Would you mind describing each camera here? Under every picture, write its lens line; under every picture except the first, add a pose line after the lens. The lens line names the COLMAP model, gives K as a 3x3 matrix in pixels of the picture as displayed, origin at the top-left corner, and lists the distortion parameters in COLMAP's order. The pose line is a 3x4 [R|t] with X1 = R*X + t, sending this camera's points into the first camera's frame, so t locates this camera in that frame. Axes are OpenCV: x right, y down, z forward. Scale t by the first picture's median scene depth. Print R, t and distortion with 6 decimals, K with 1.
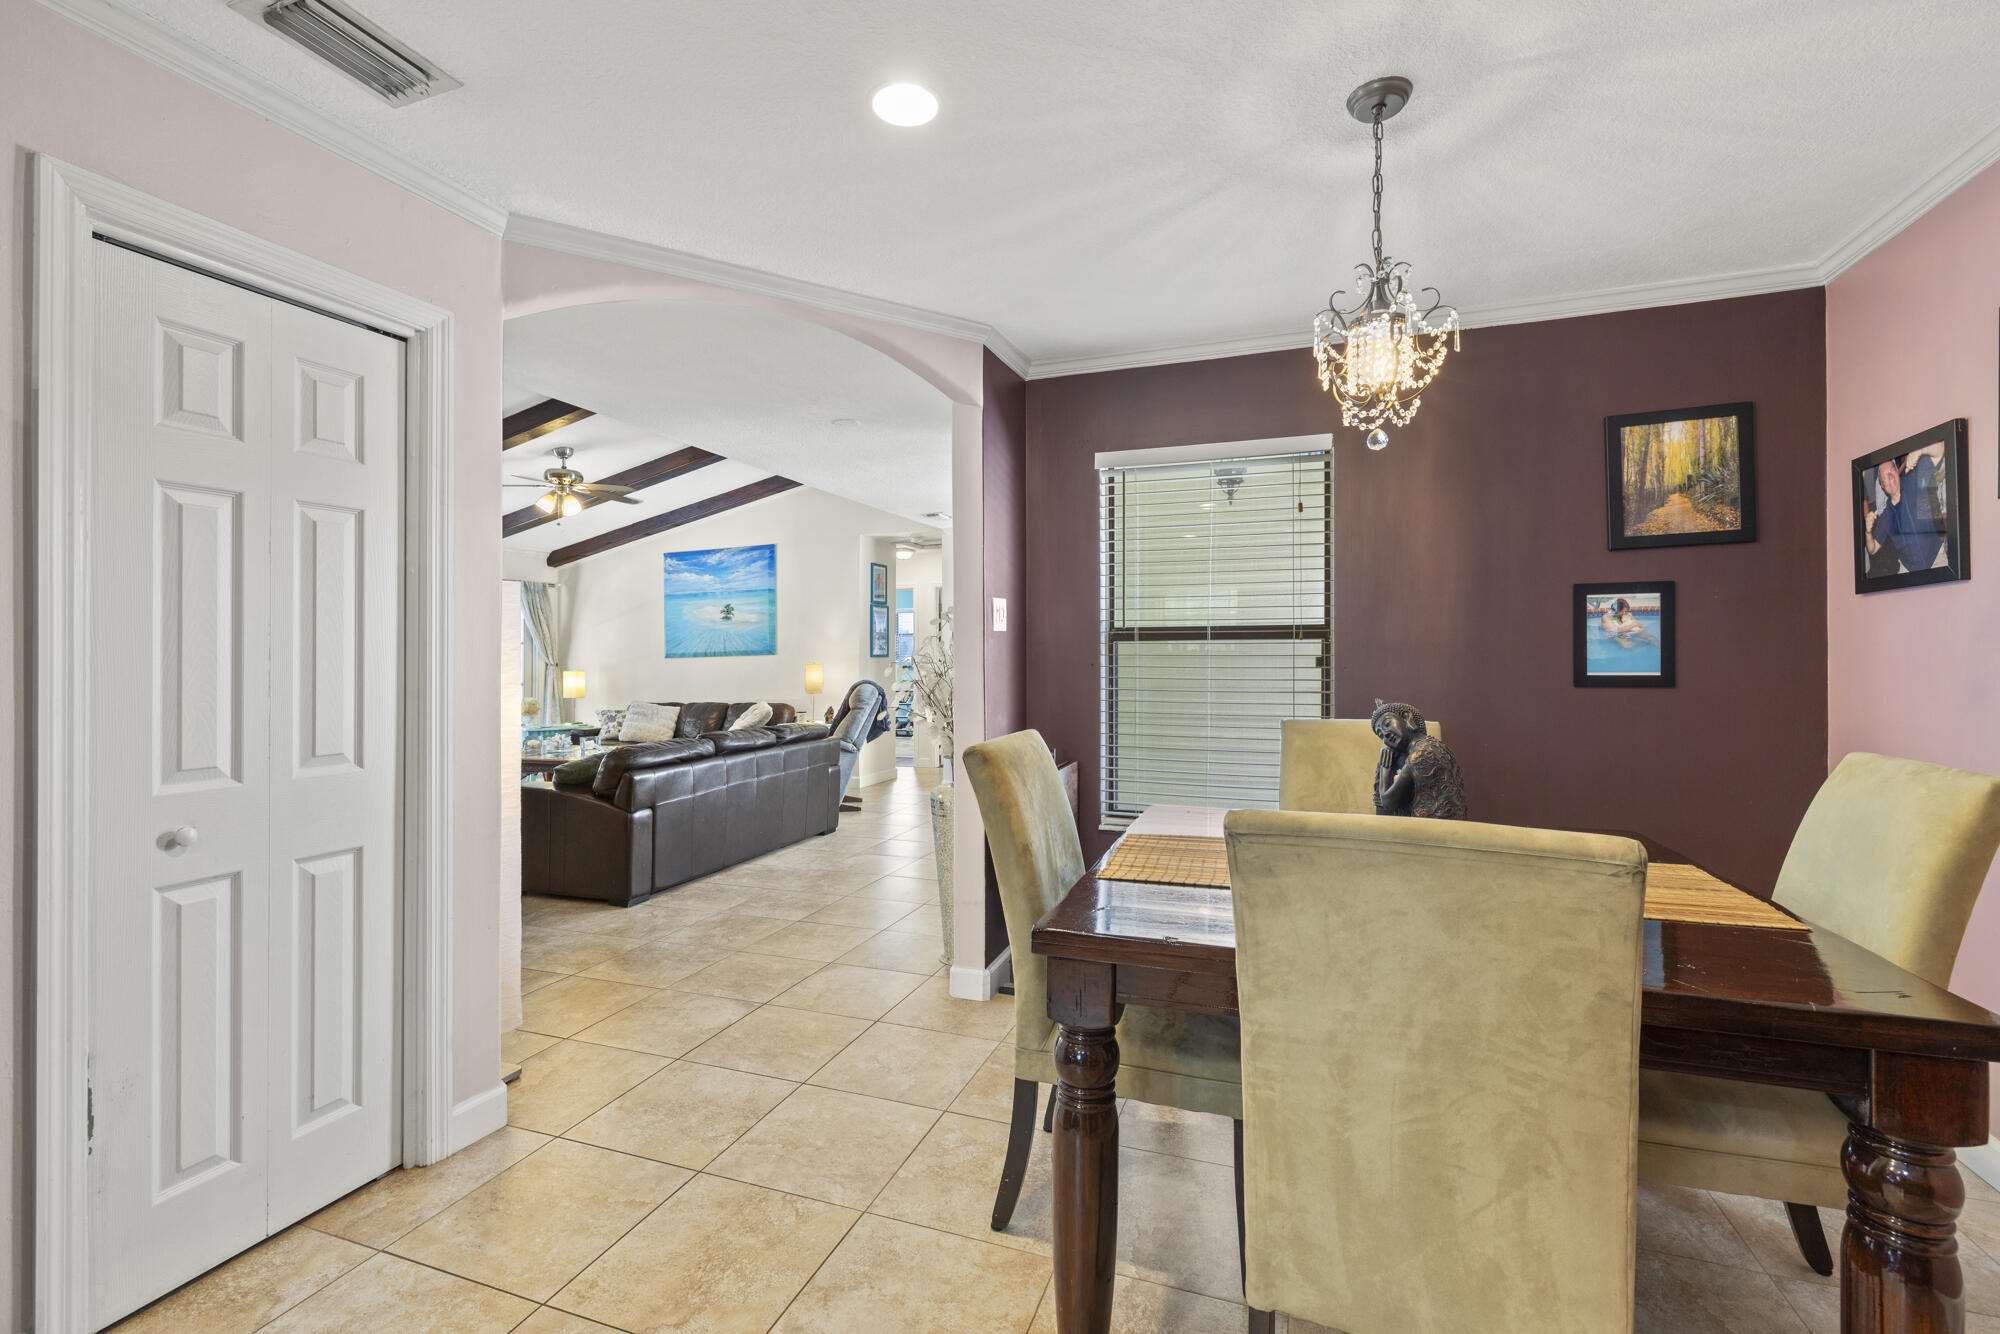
lens RADIAL K [[897.9, 0, 1002.9], [0, 897.9, 645.2], [0, 0, 1]] dist [0.005787, 0.000174]
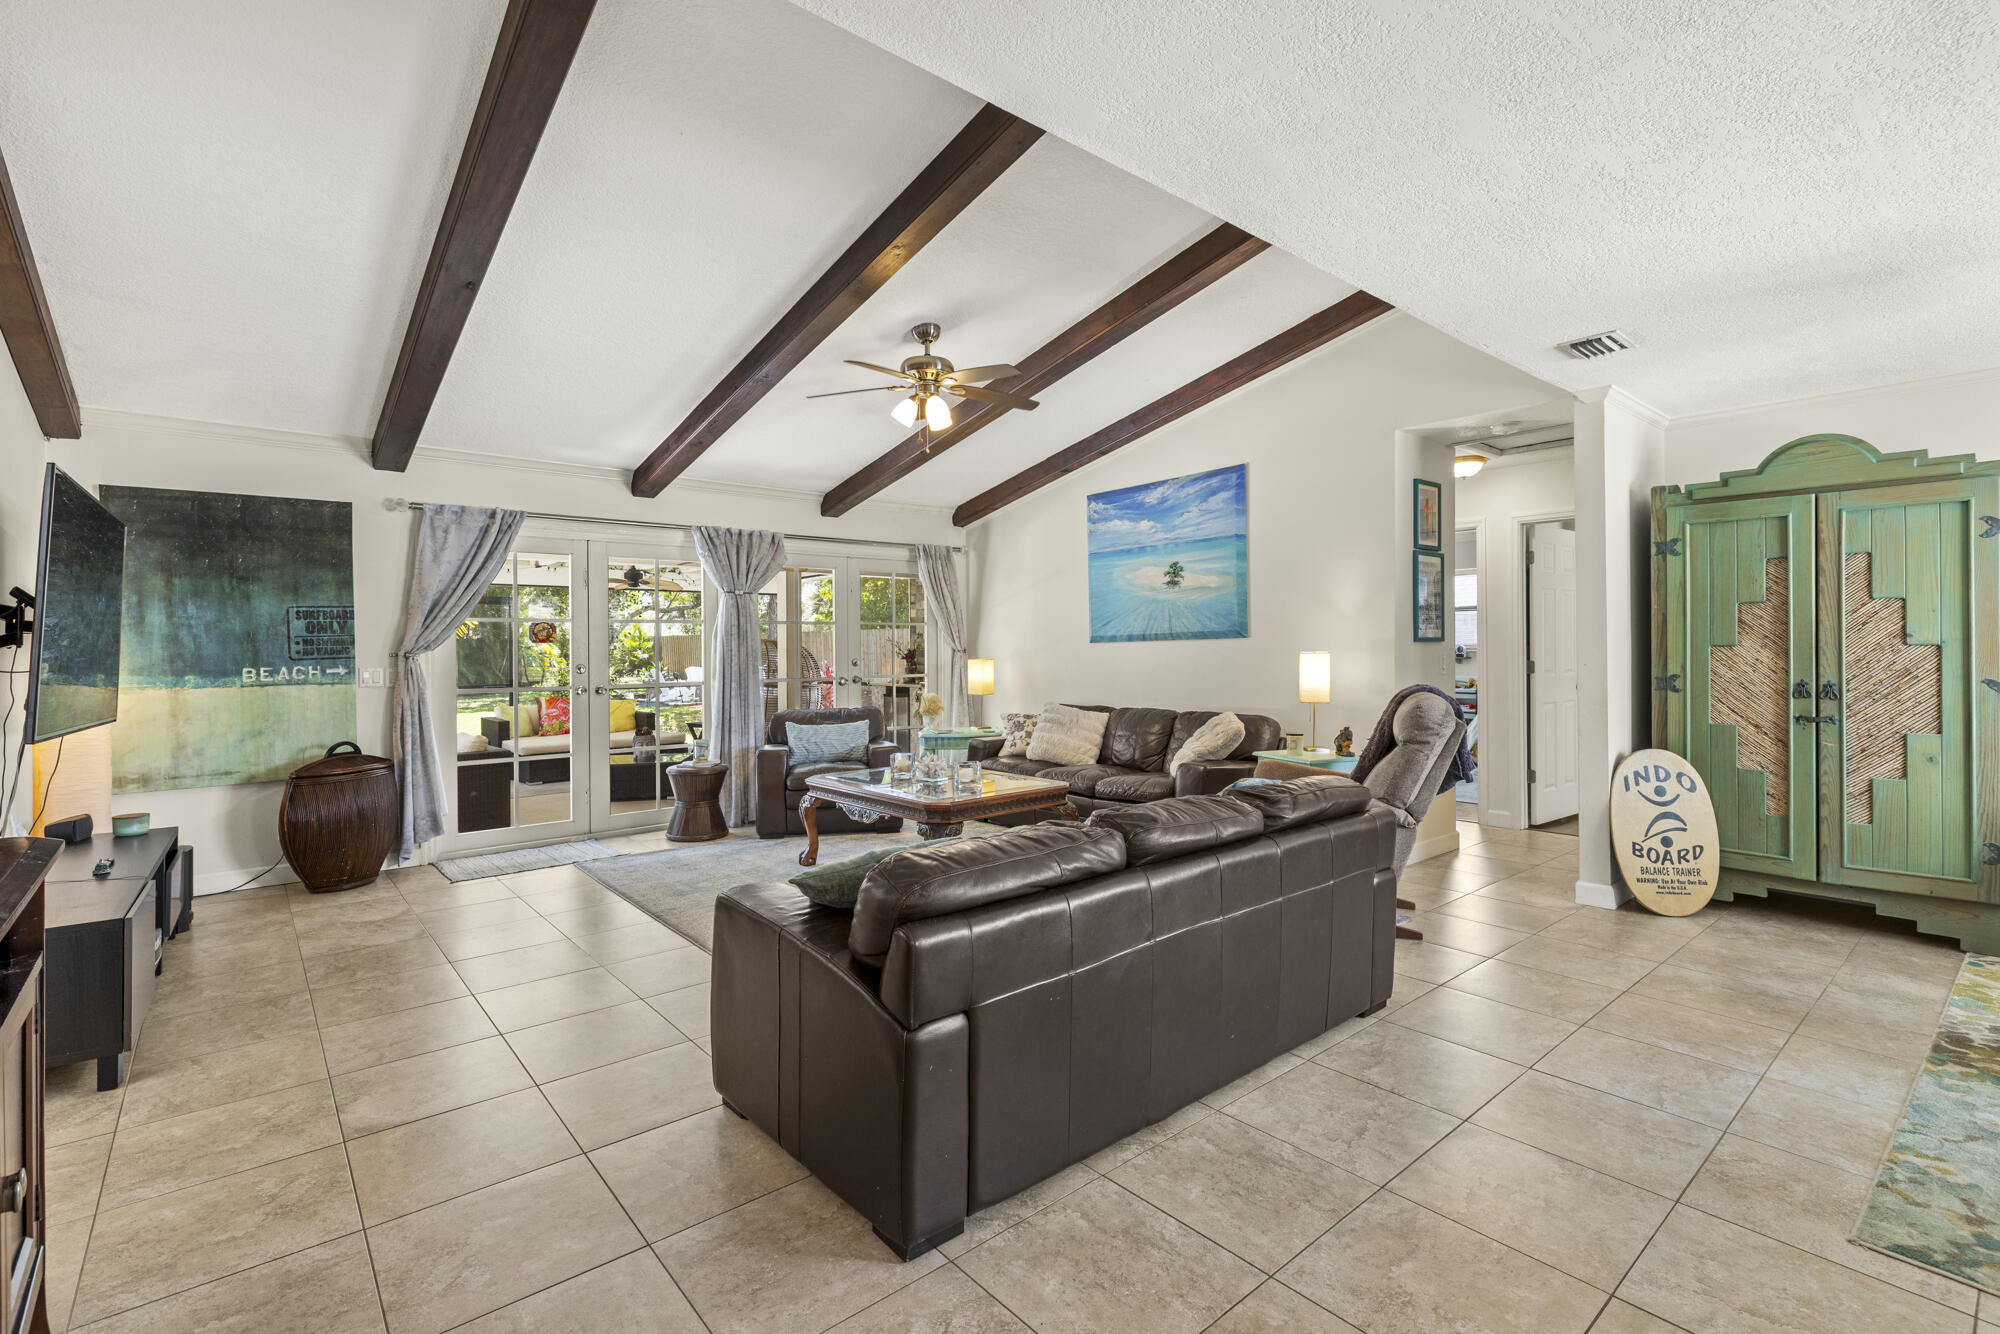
lens RADIAL K [[897.9, 0, 987.3], [0, 897.9, 621.0], [0, 0, 1]] dist [0.005787, 0.000174]
pose [[0.868689, -0.010281, -0.495250, -0.098586], [0.005456, 0.999923, -0.011187, 0.004790], [0.495327, 0.007015, 0.868678, 0.357372]]
